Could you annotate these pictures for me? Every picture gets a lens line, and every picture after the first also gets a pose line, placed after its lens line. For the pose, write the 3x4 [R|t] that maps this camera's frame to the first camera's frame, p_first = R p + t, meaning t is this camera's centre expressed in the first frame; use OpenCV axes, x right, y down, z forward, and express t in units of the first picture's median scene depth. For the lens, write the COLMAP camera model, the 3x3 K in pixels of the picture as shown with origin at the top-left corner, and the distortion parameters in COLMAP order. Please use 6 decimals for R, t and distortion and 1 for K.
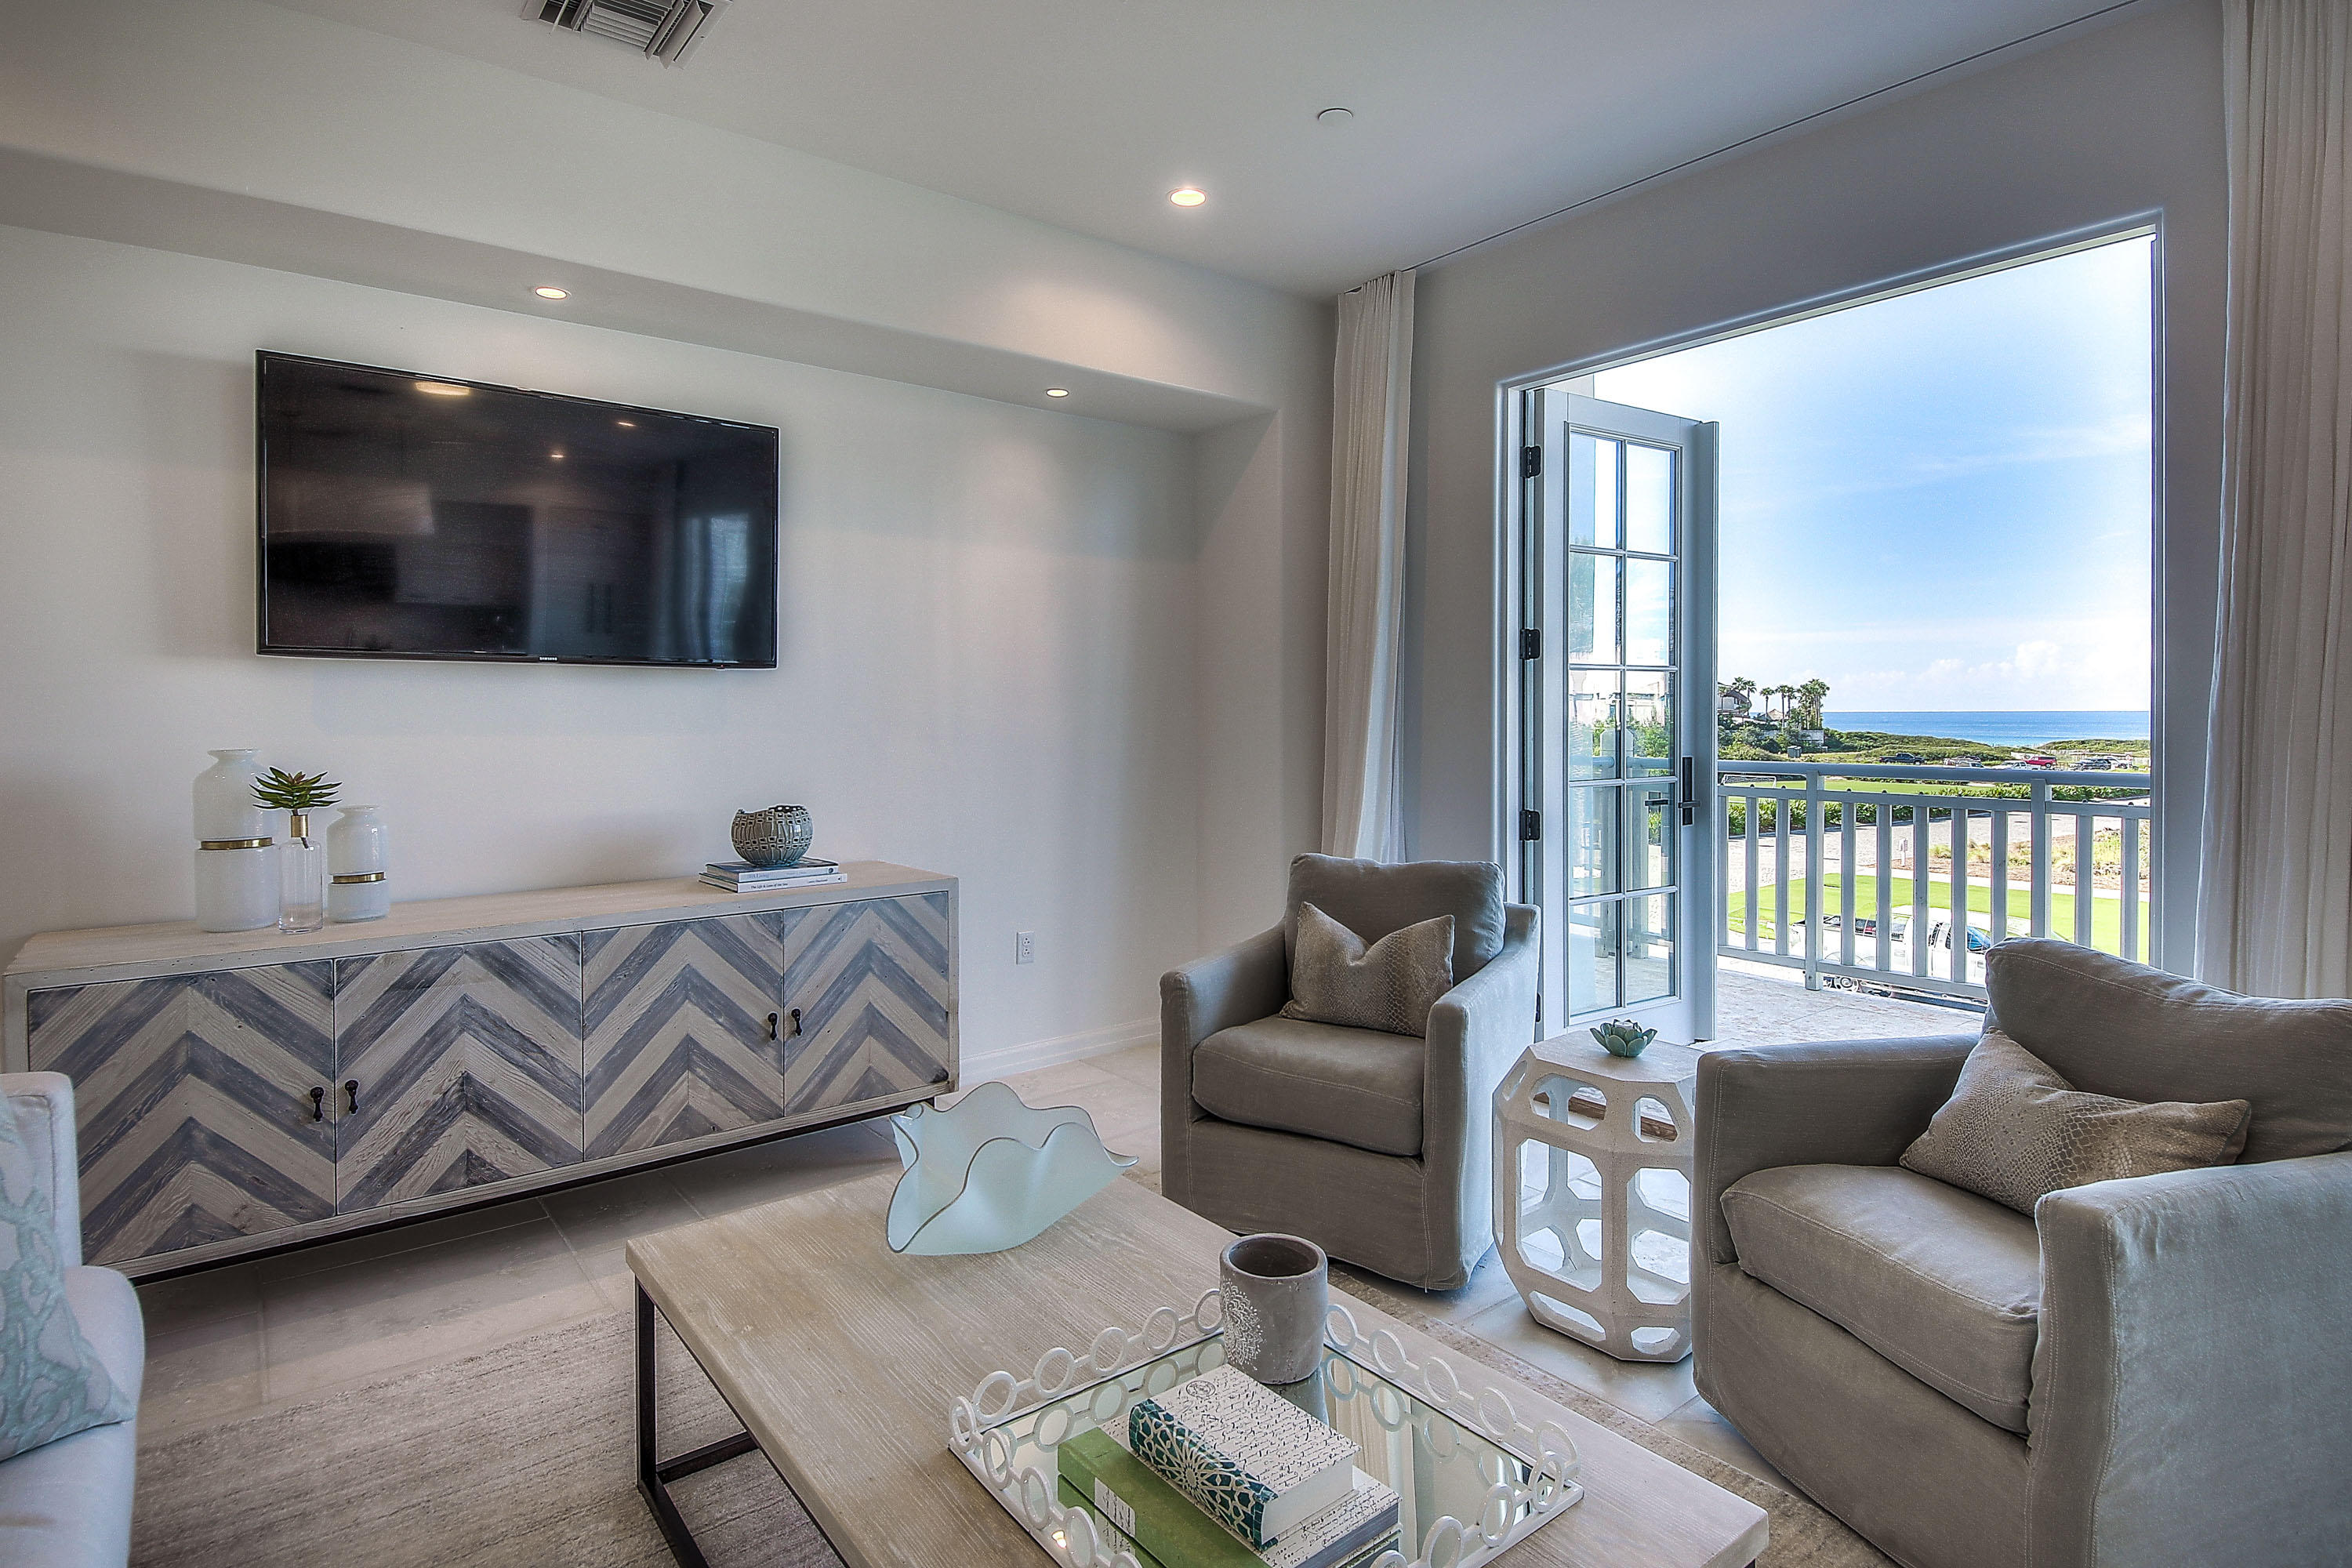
lens RADIAL K [[1220.5, 0, 1225.6], [0, 1220.5, 719.8], [0, 0, 1]] dist [0.001168, -0.000715]
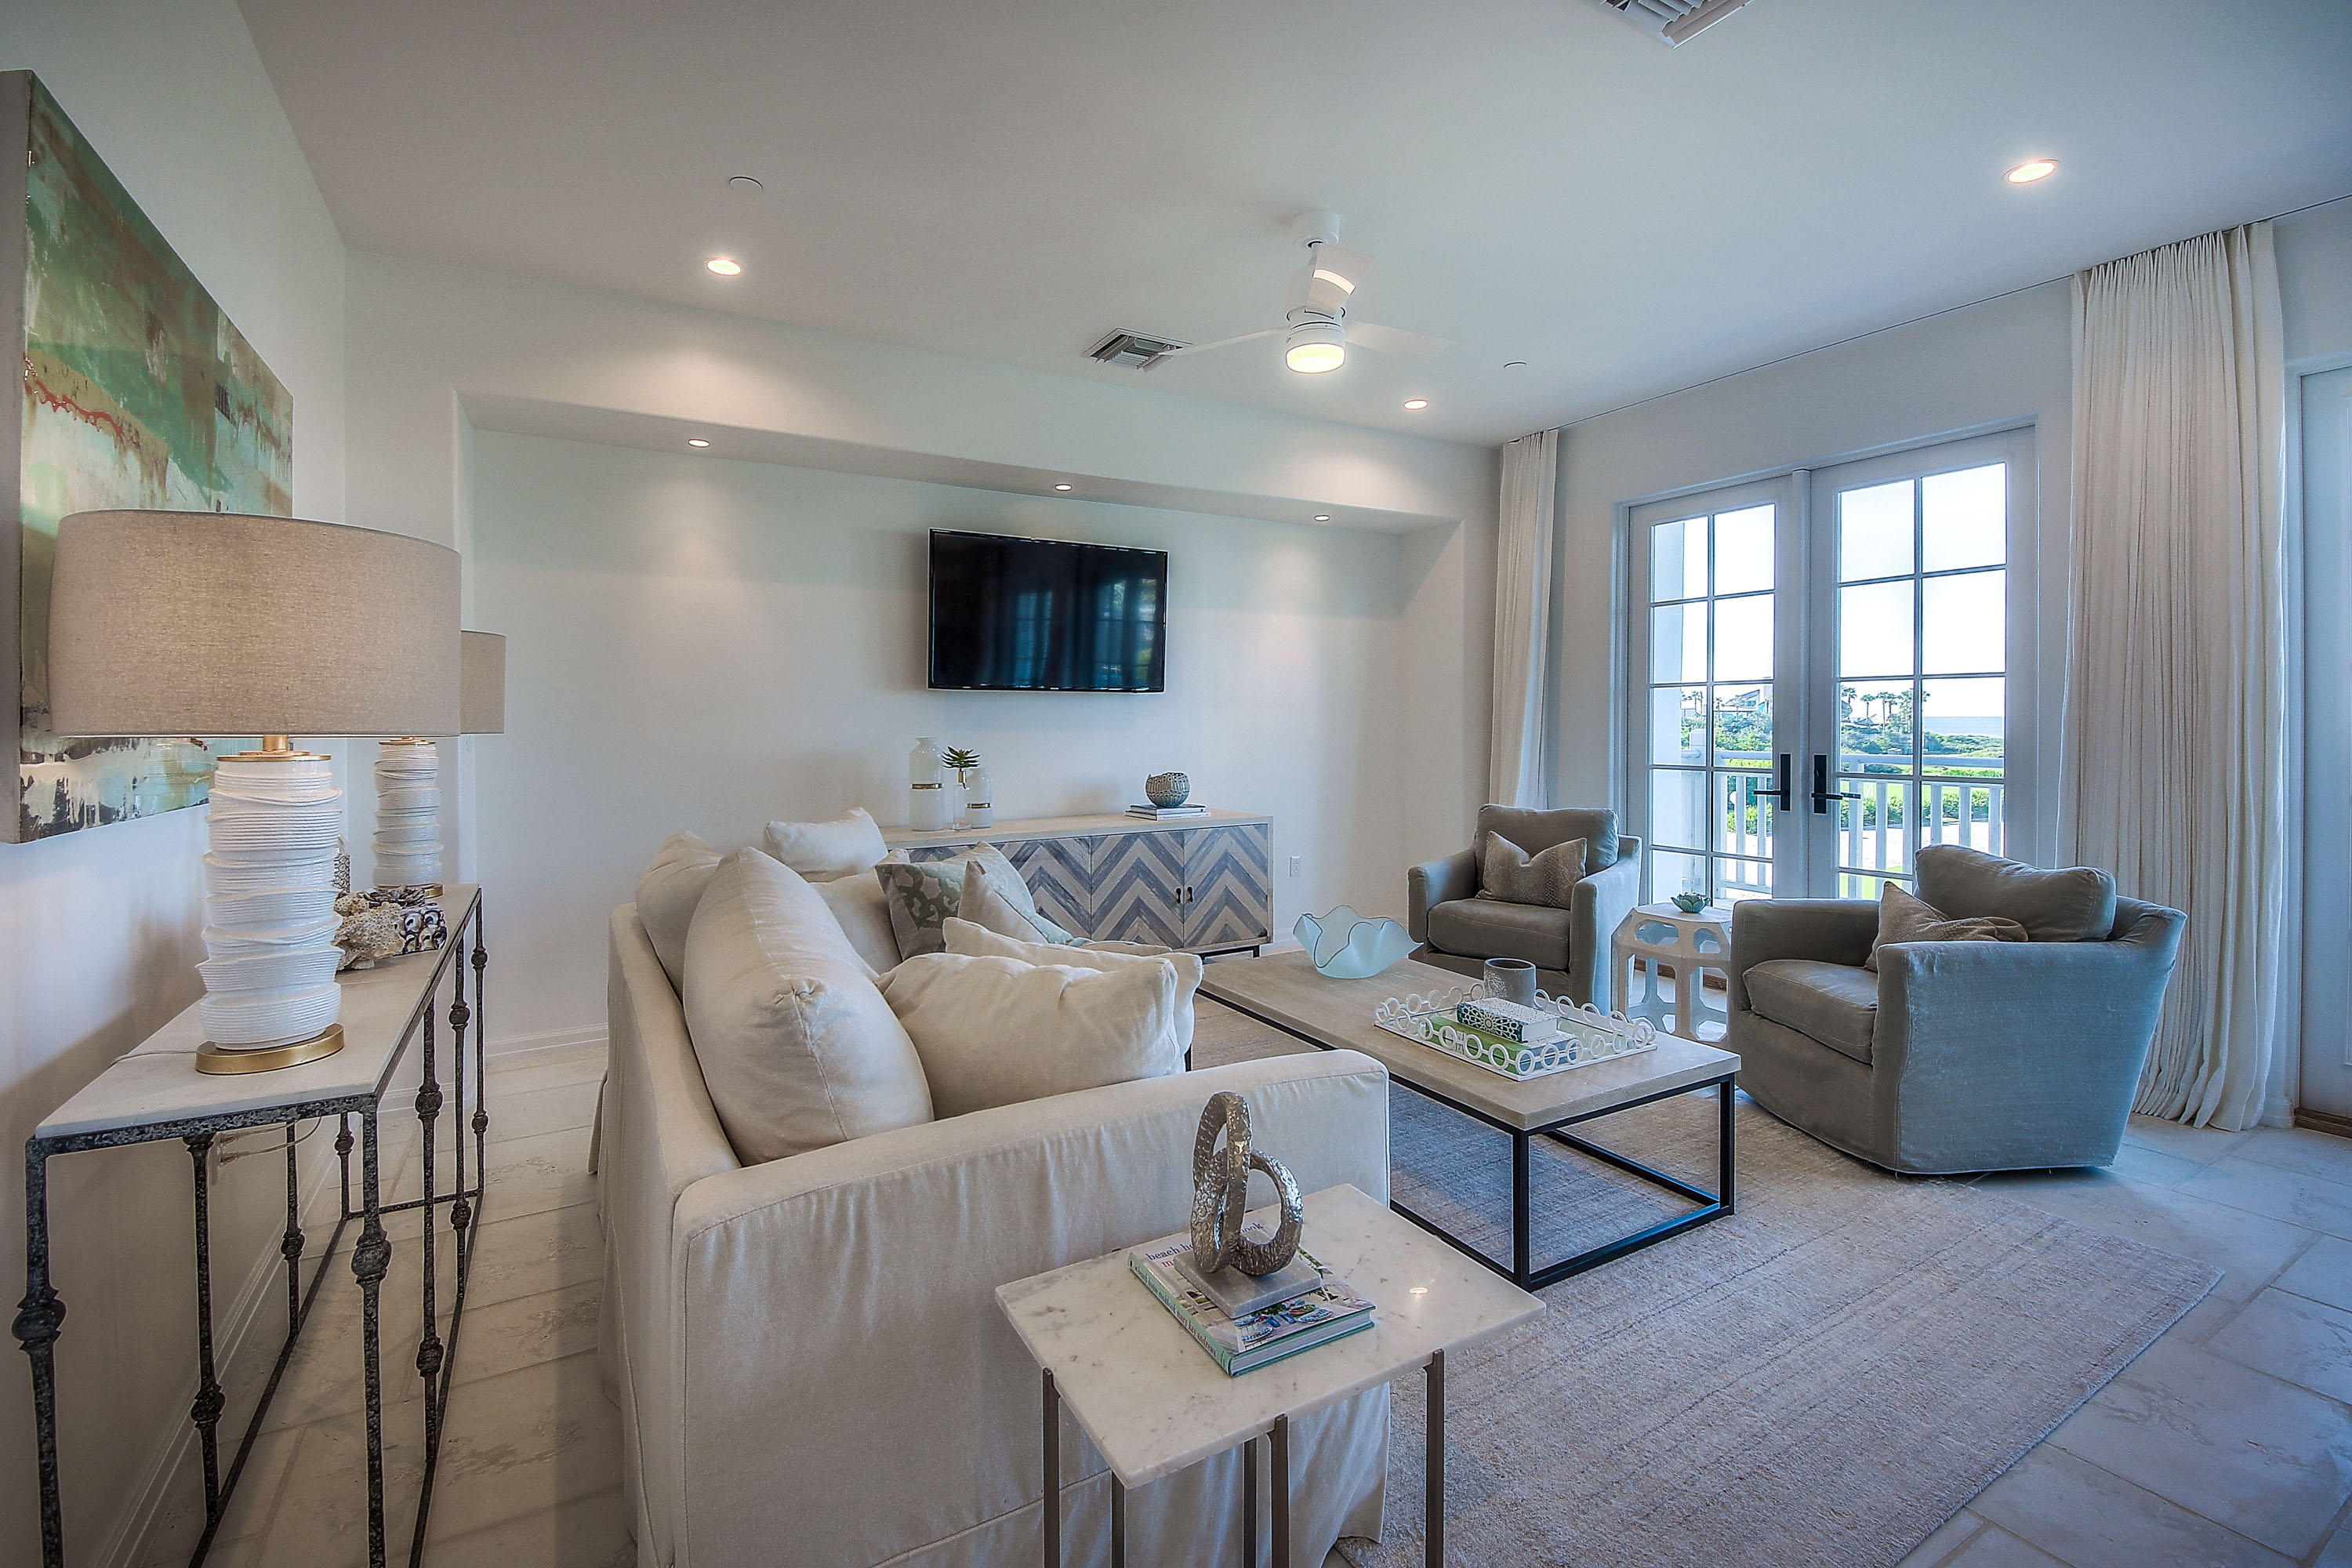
lens RADIAL K [[1019.9, 0, 1178.9], [0, 1019.9, 730.8], [0, 0, 1]] dist [0.014594, -0.000660]
pose [[0.984987, 0.001642, -0.172620, -0.118548], [-0.000464, 0.999976, 0.006864, 0.001902], [0.172627, -0.006681, 0.984965, -0.467689]]
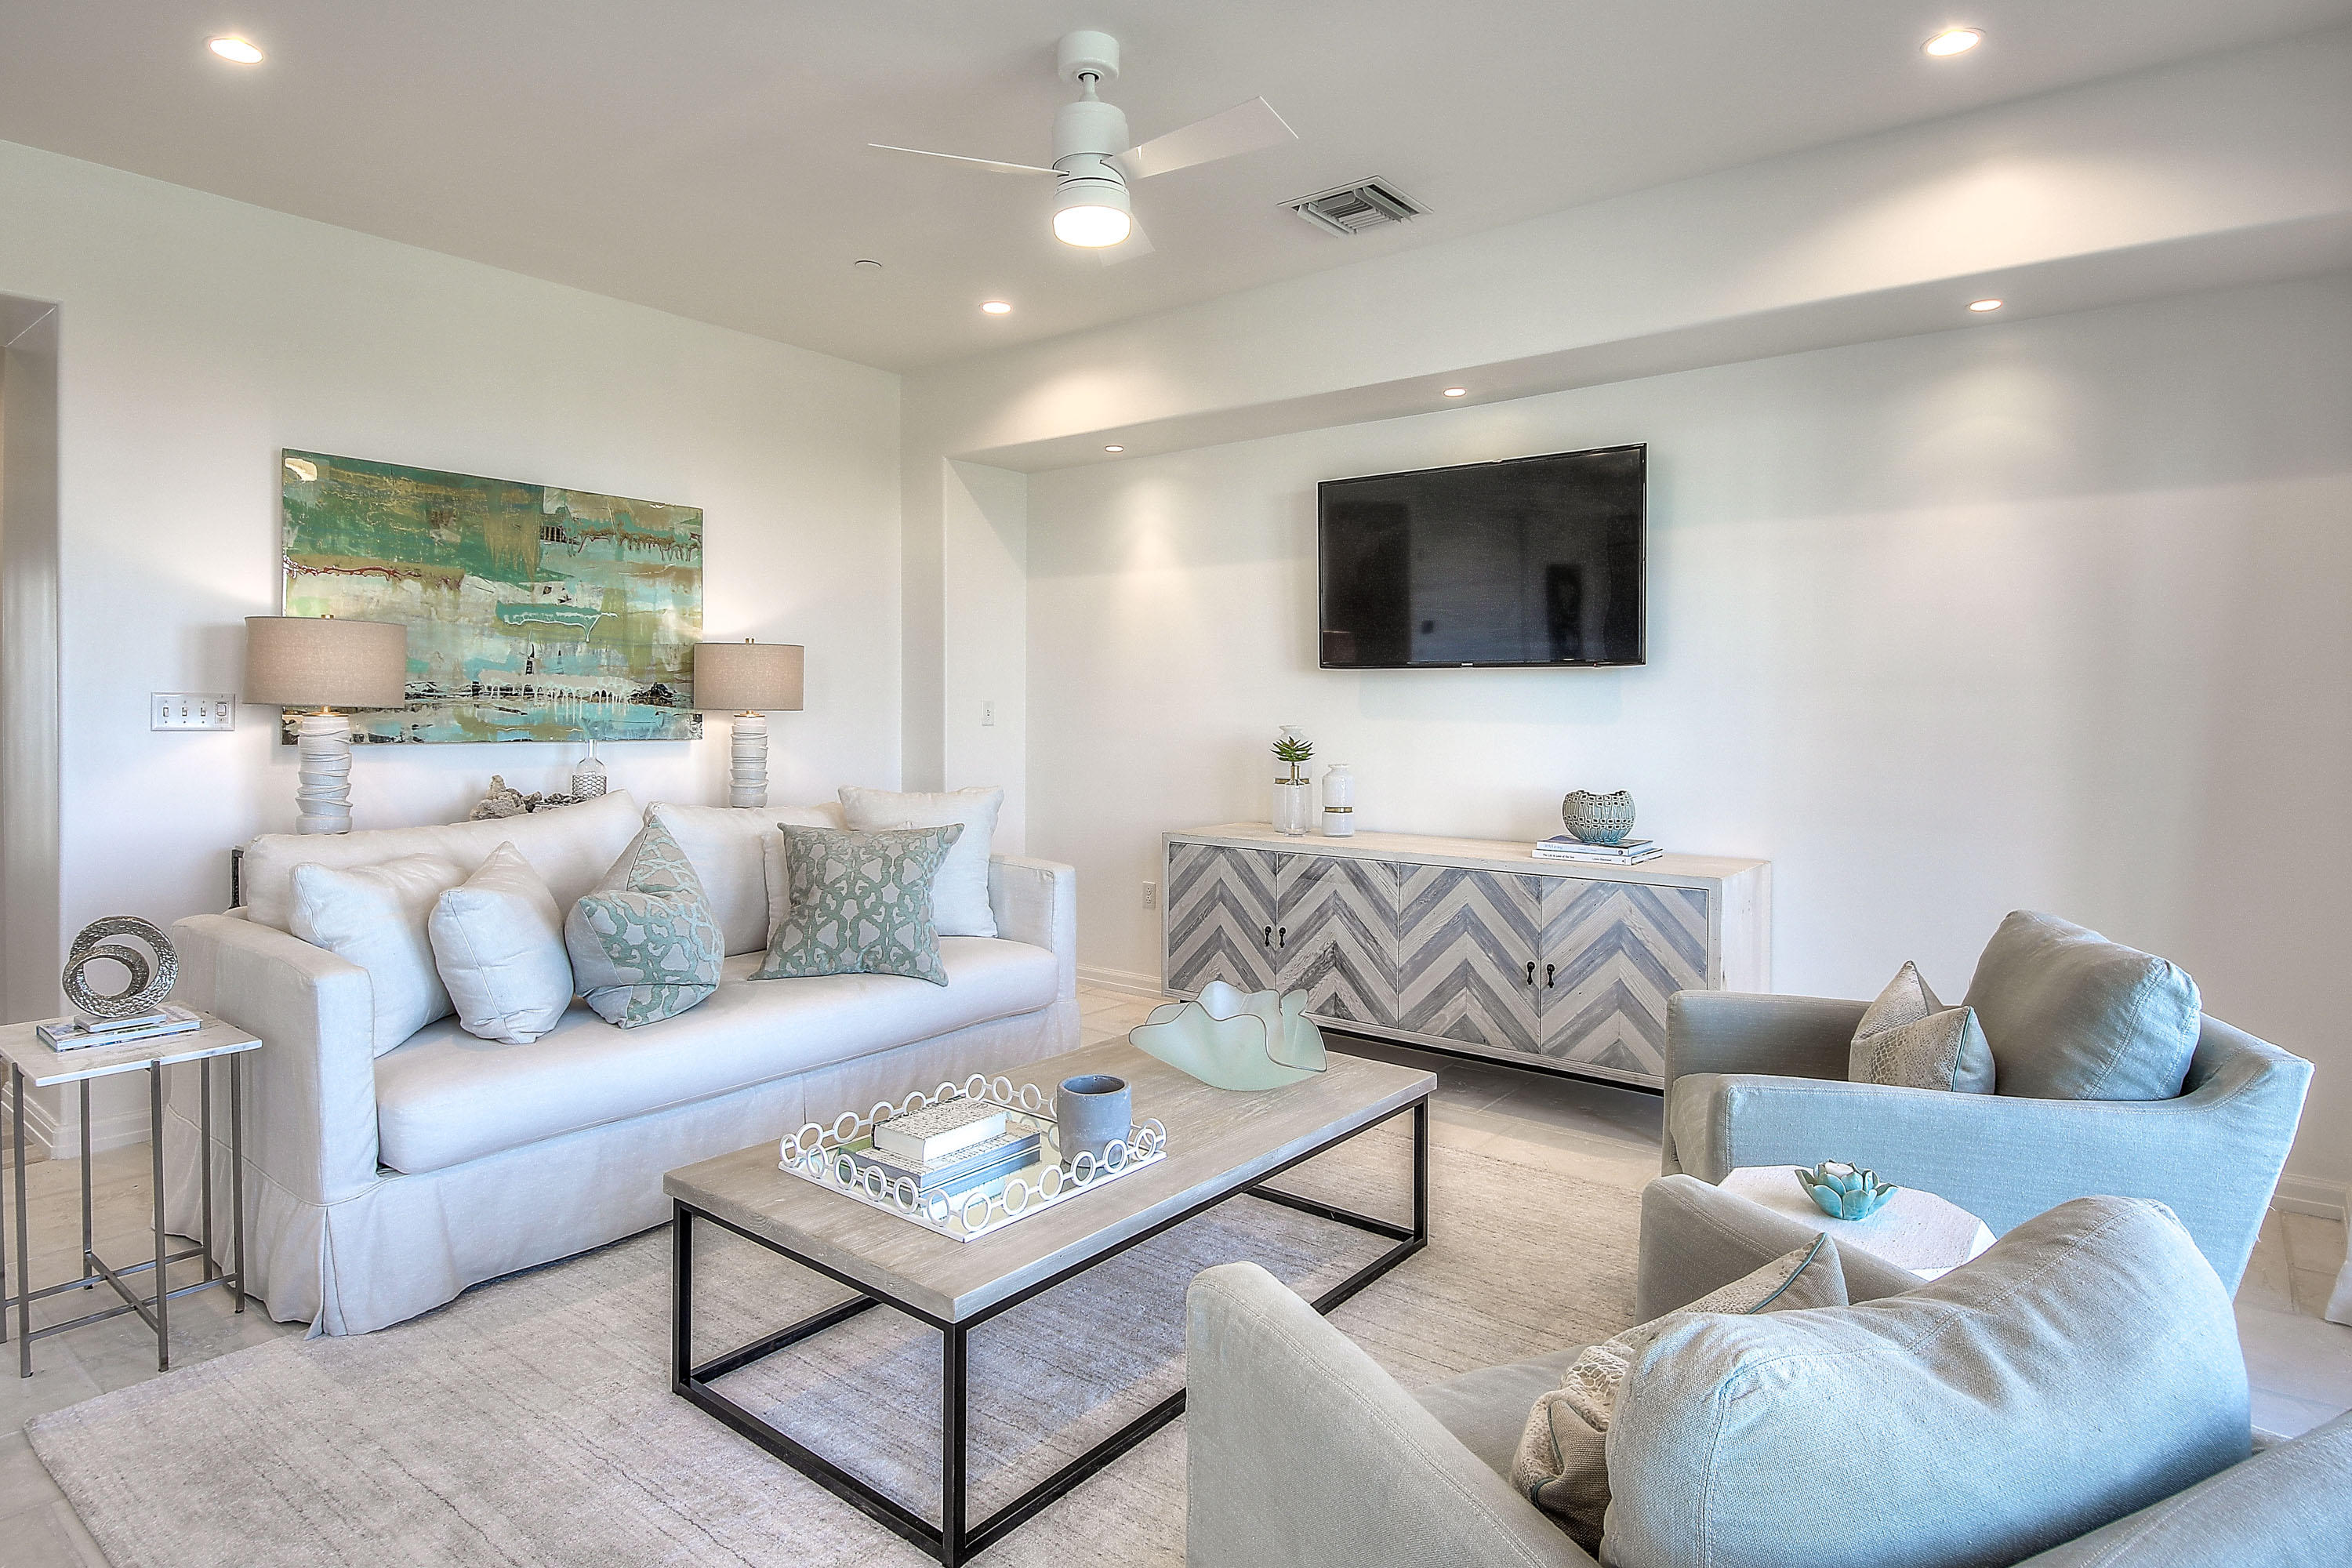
lens RADIAL K [[1331.8, 0, 1180.5], [0, 1331.8, 711.4], [0, 0, 1]] dist [0.062227, 0.000223]
pose [[0.189996, 0.009160, -0.981742, 0.850164], [-0.011422, 0.999909, 0.007119, -0.005849], [0.981719, 0.009860, 0.190083, 0.432733]]
